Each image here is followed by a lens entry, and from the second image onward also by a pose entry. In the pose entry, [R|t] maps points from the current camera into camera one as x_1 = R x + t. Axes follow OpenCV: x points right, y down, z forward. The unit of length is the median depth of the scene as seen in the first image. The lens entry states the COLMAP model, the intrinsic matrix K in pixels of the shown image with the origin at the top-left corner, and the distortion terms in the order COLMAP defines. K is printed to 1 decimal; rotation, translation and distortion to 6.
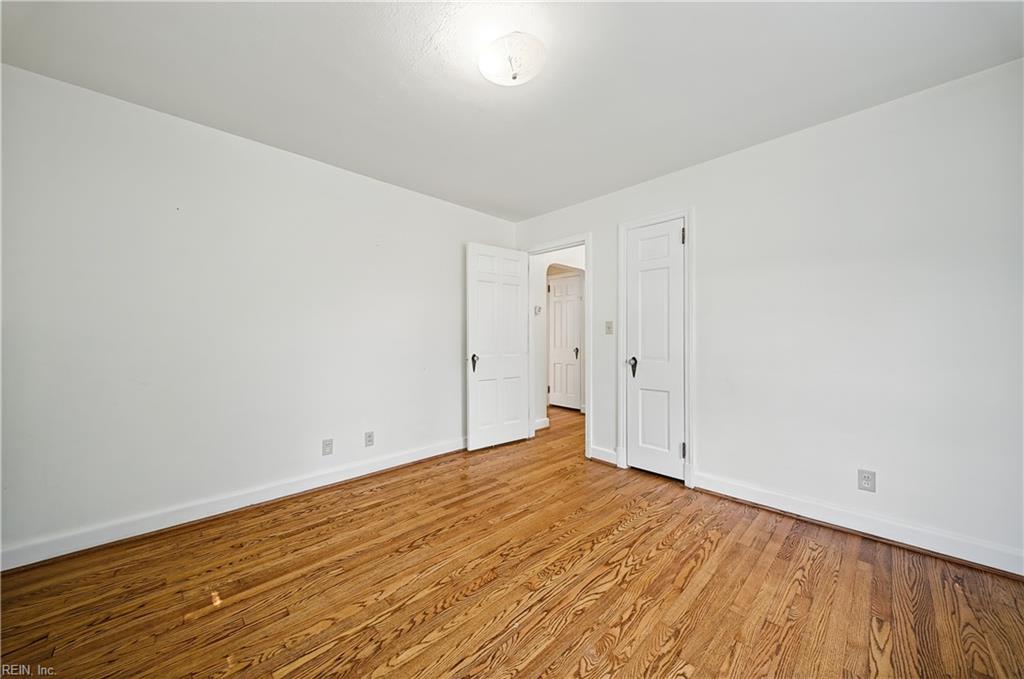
lens RADIAL K [[360.9, 0, 510.6], [0, 360.9, 338.5], [0, 0, 1]] dist [-0.001513, -0.000255]
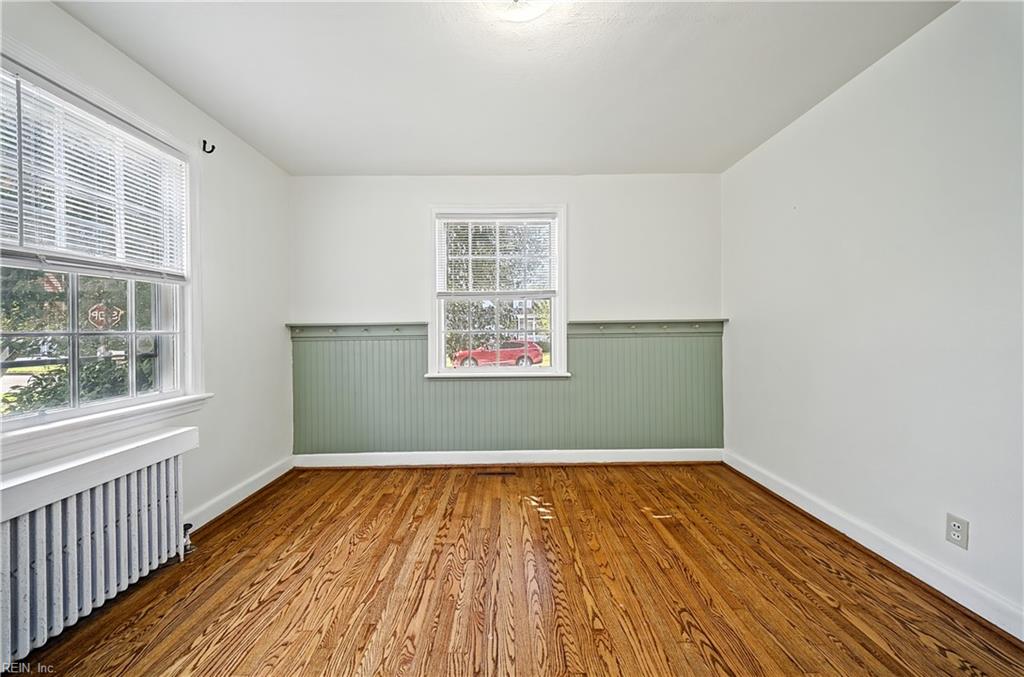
lens RADIAL K [[360.9, 0, 511.0], [0, 360.9, 333.0], [0, 0, 1]] dist [-0.001513, -0.000255]
pose [[-0.687195, 0.010272, -0.726400, 0.586049], [0.004667, 0.999942, 0.009725, -0.011264], [0.726458, 0.003293, -0.687203, 1.503076]]
